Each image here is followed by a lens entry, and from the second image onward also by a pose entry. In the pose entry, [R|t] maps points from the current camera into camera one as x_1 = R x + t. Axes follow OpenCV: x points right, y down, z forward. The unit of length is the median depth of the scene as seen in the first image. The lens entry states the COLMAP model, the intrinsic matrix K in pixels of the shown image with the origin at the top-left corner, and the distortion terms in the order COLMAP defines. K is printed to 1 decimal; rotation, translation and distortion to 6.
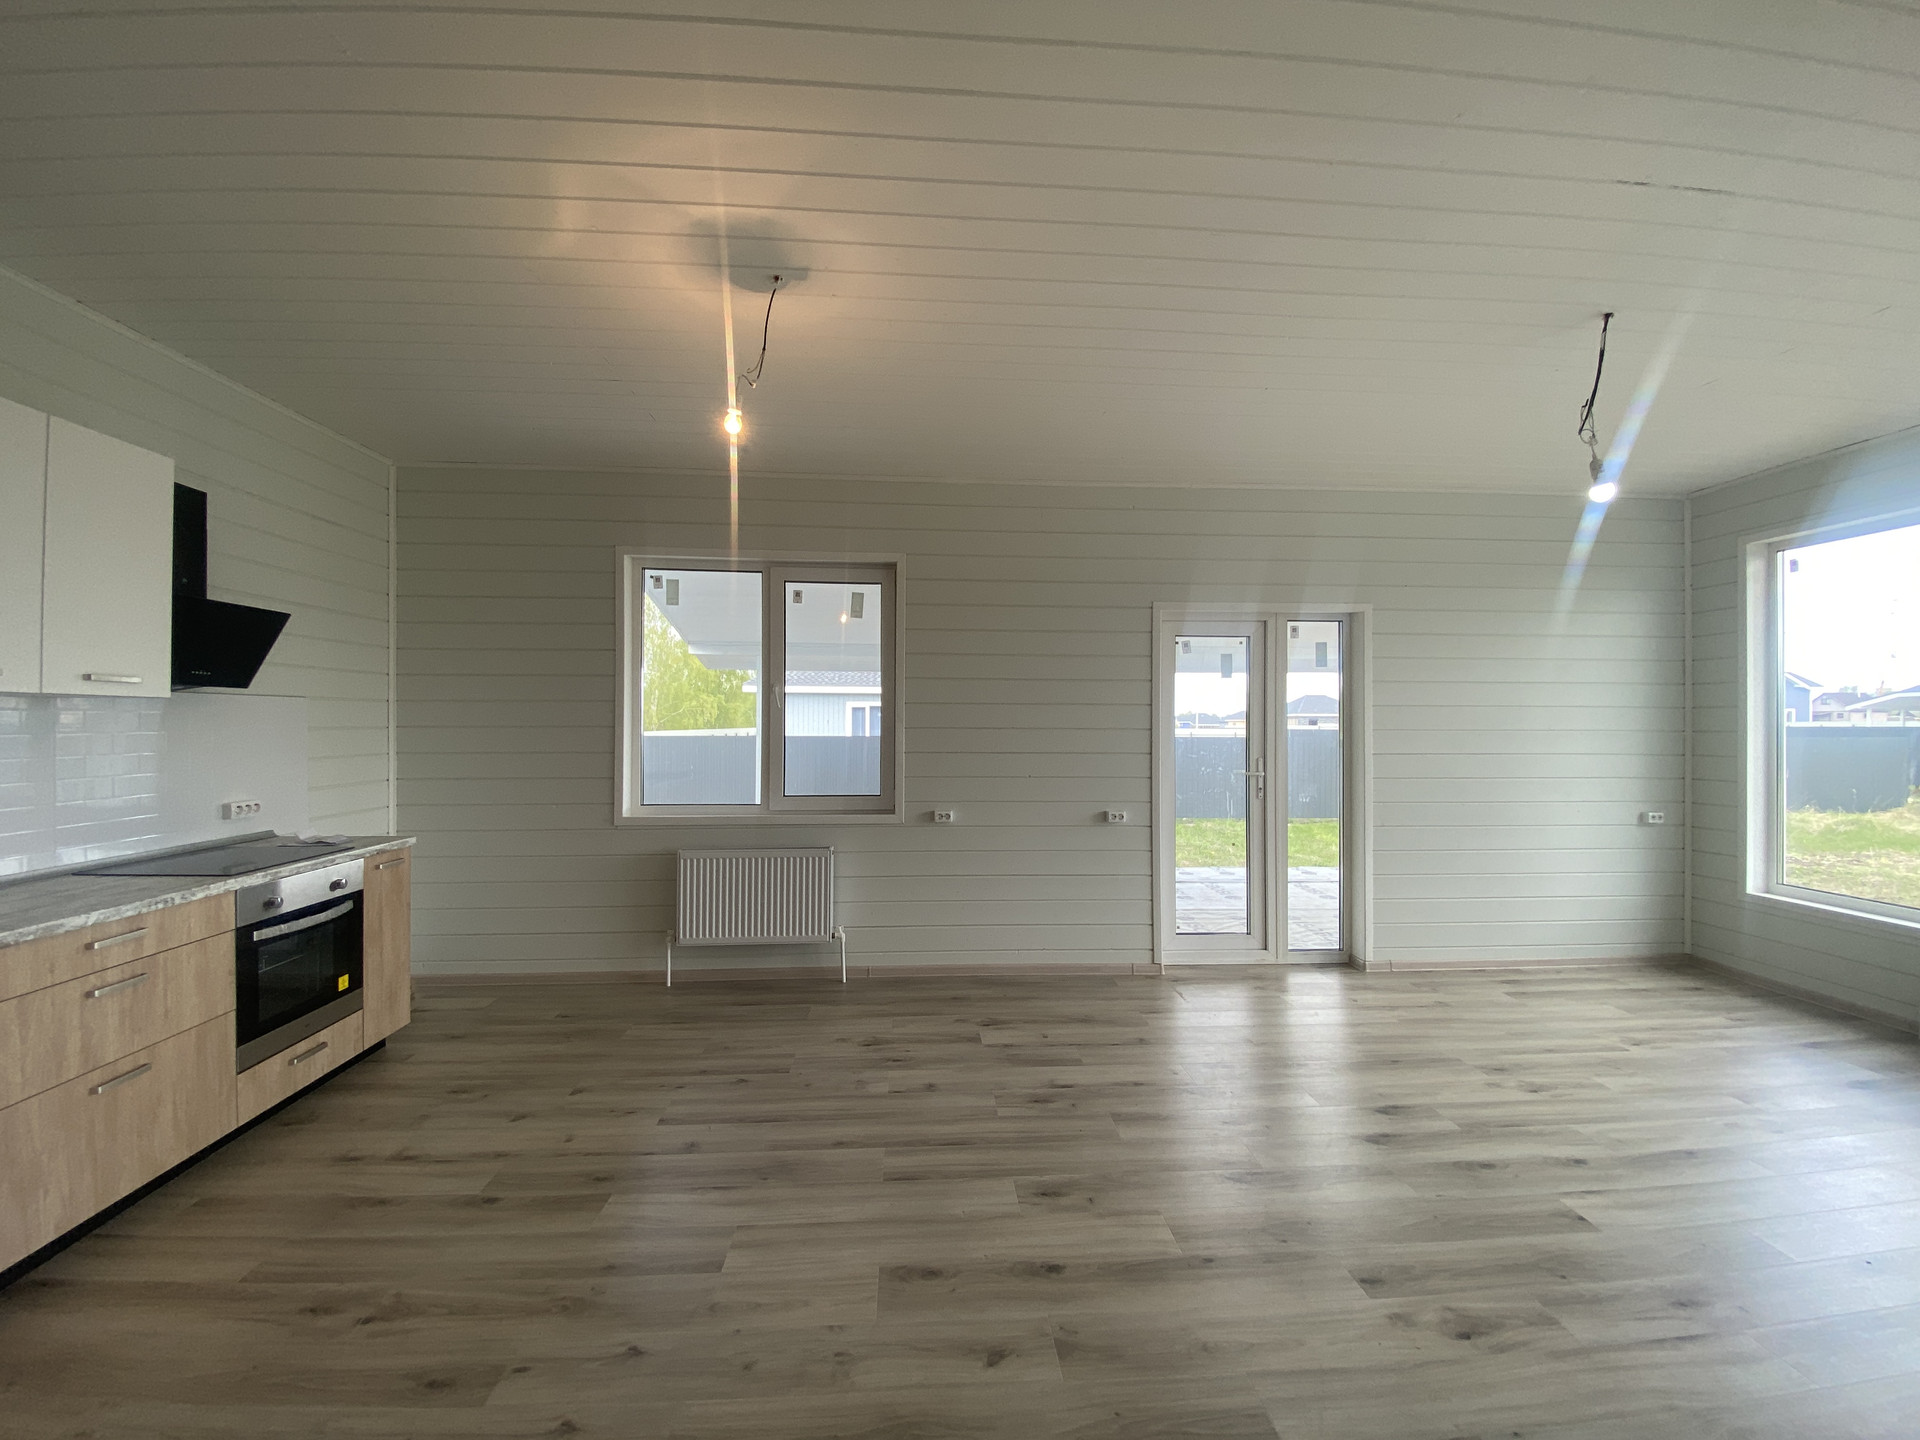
lens RADIAL K [[780.4, 0, 953.4], [0, 780.4, 711.8], [0, 0, 1]] dist [0.010047, -0.013955]
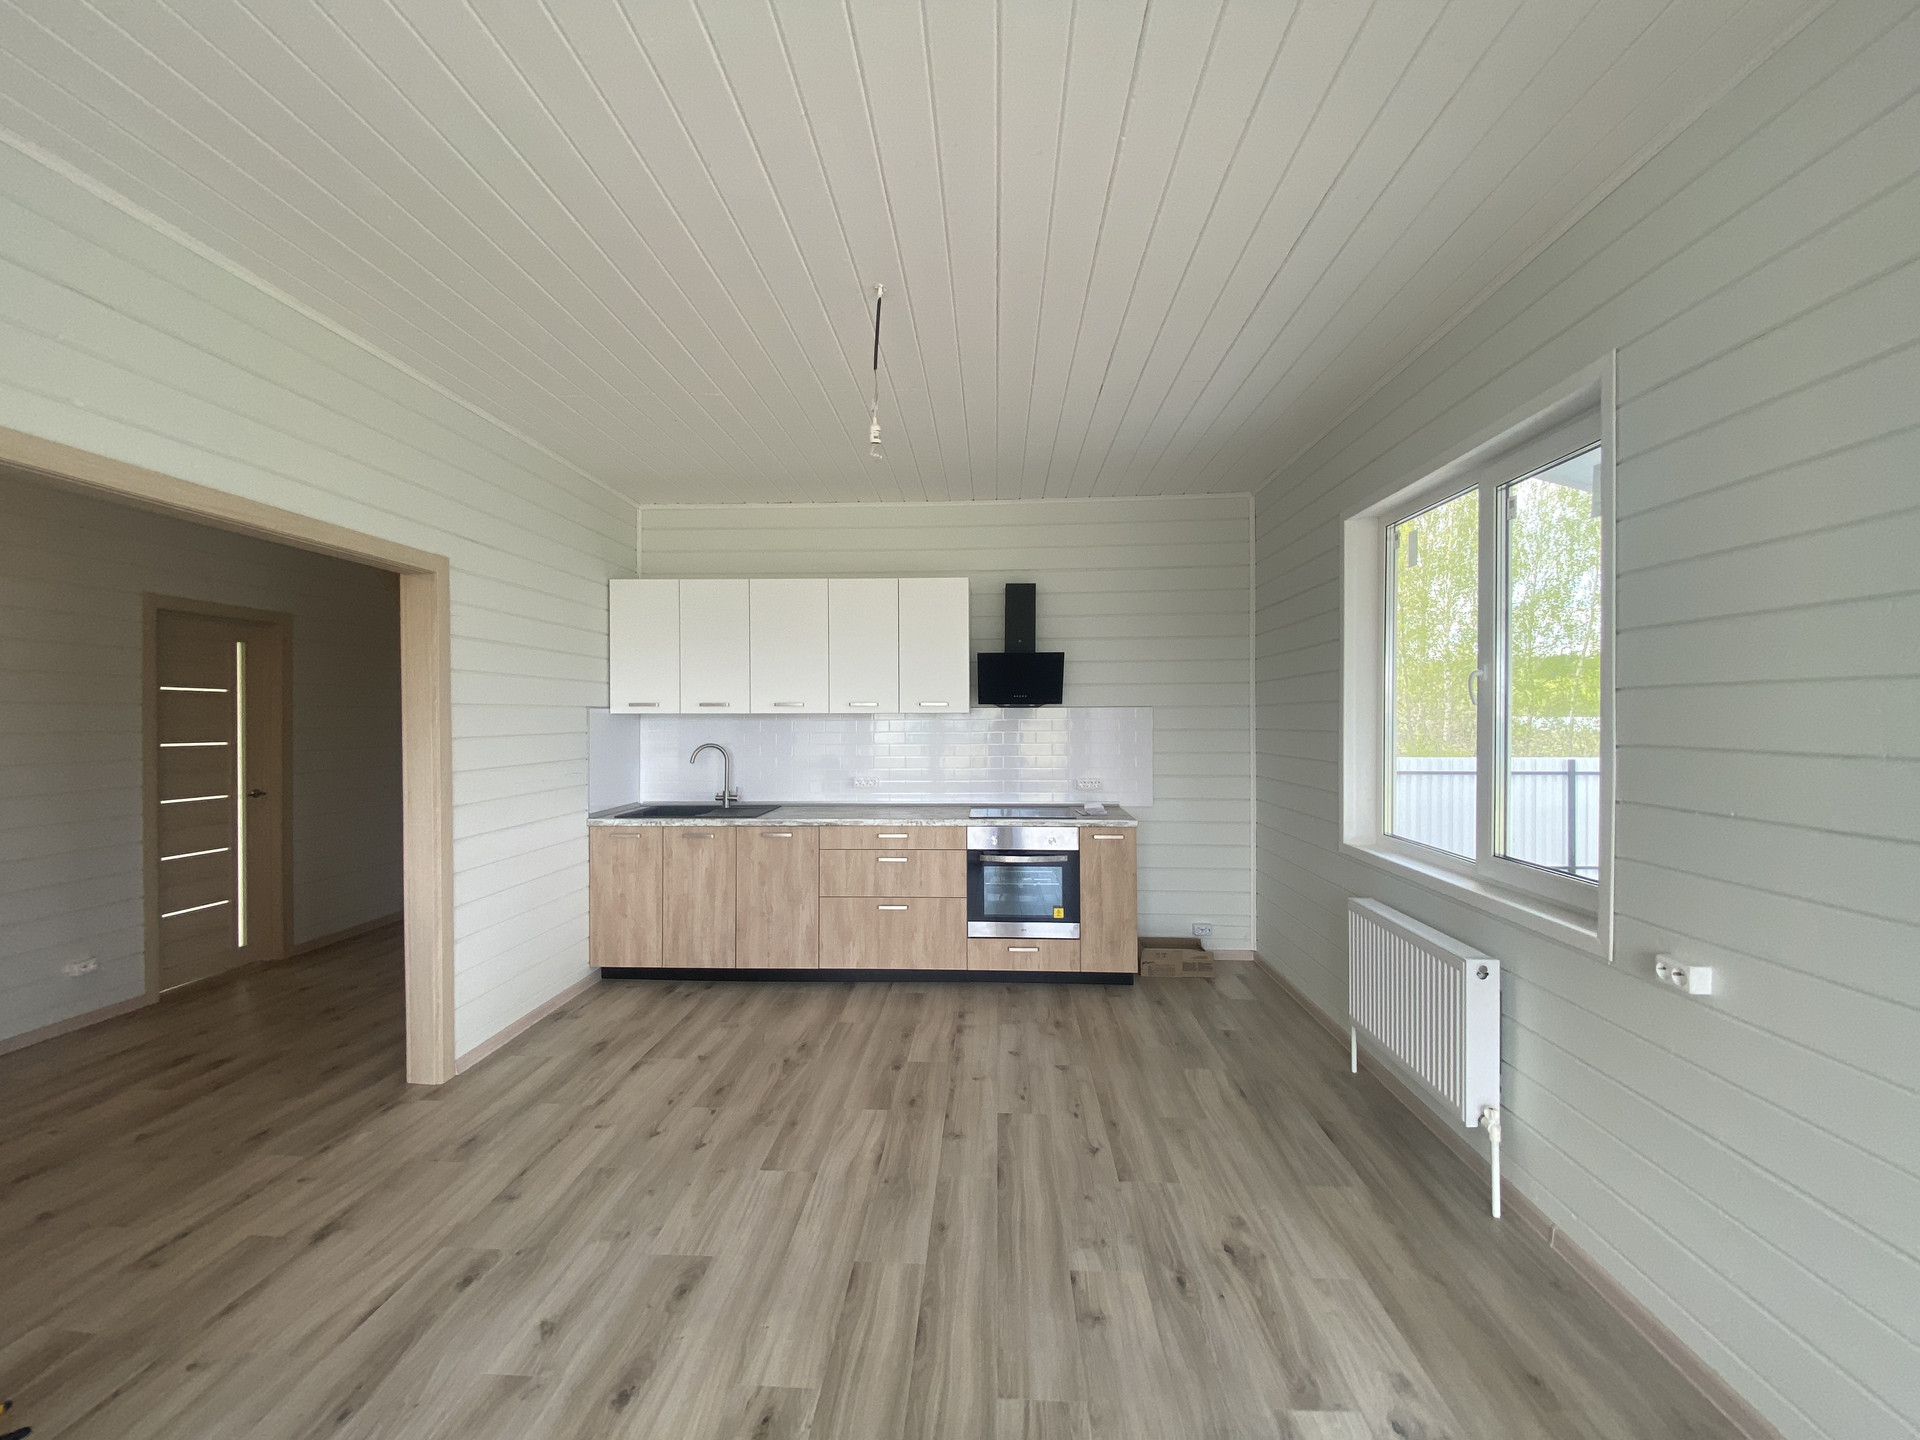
lens RADIAL K [[780.4, 0, 956.6], [0, 780.4, 720.2], [0, 0, 1]] dist [0.010047, -0.013955]
pose [[-0.121800, 0.003654, -0.992548, 0.534900], [0.018046, 0.999836, 0.001466, -0.000476], [0.992391, -0.017733, -0.121846, 0.869949]]
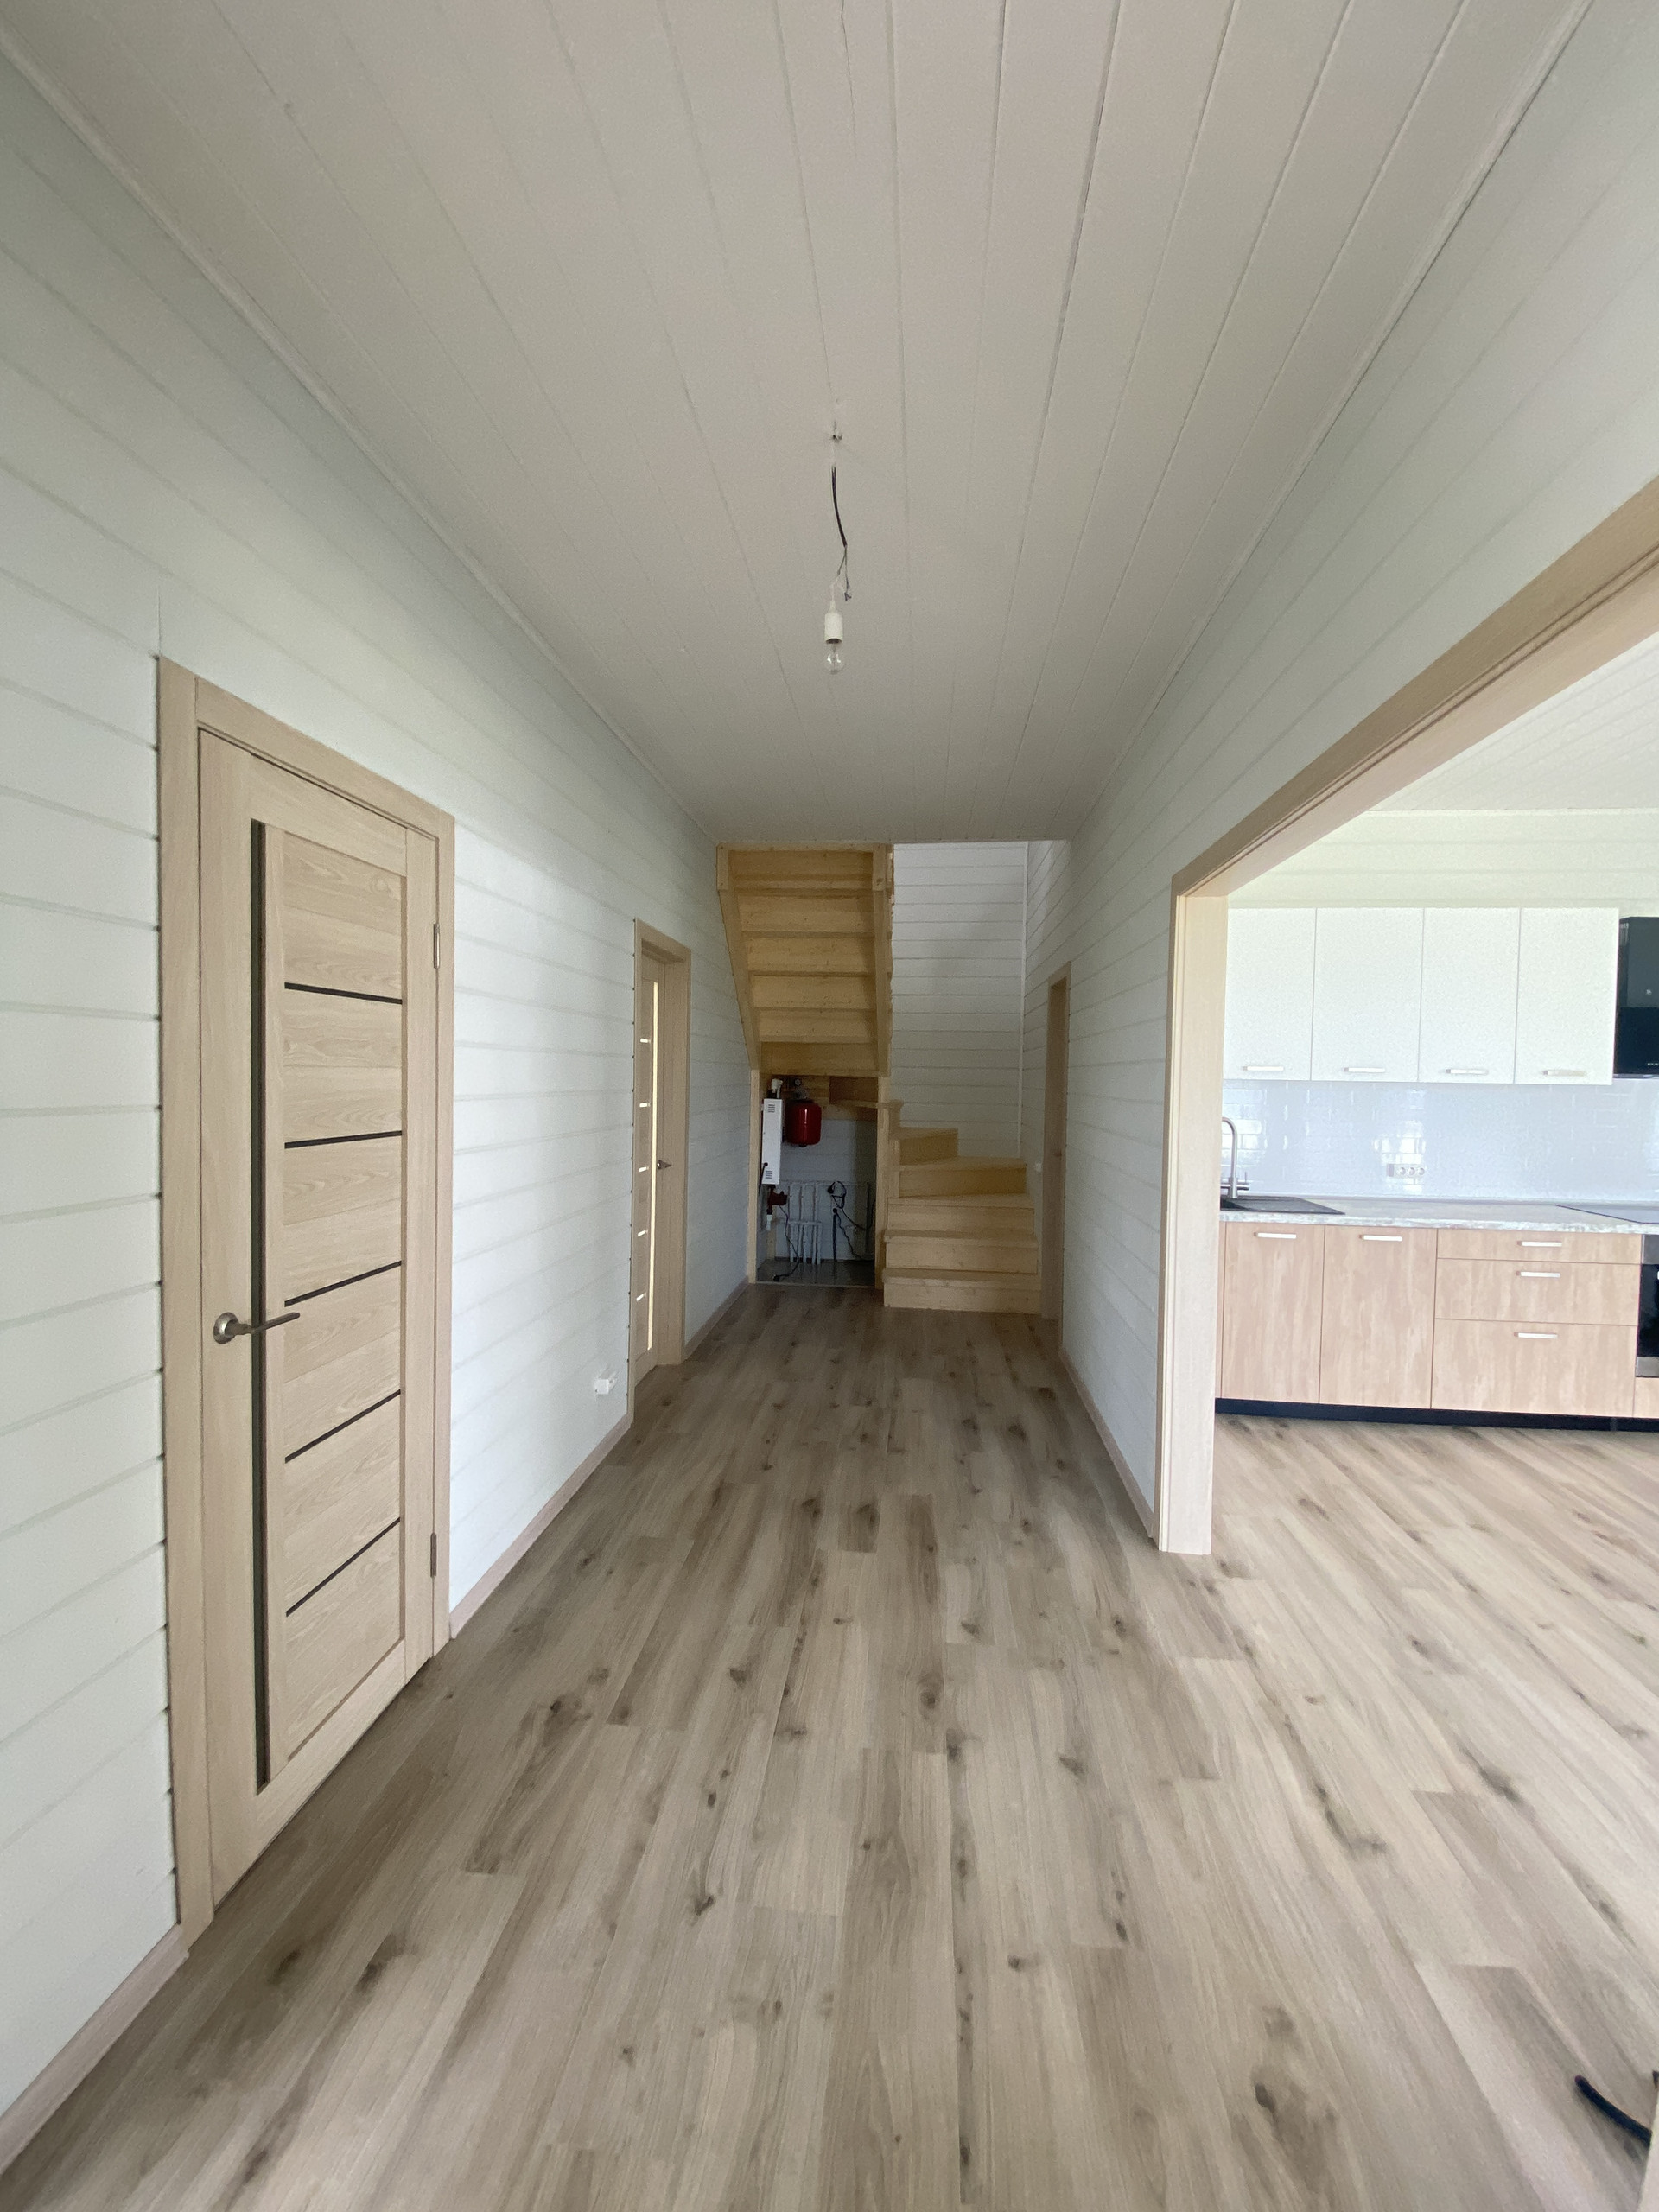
lens RADIAL K [[899.1, 0, 824.7], [0, 899.1, 1108.3], [0, 0, 1]] dist [0.010047, -0.013955]
pose [[-0.173781, 0.030295, -0.984318, 0.562166], [-0.002474, 0.999510, 0.031200, -0.016415], [0.984781, 0.007857, -0.173621, -0.054235]]
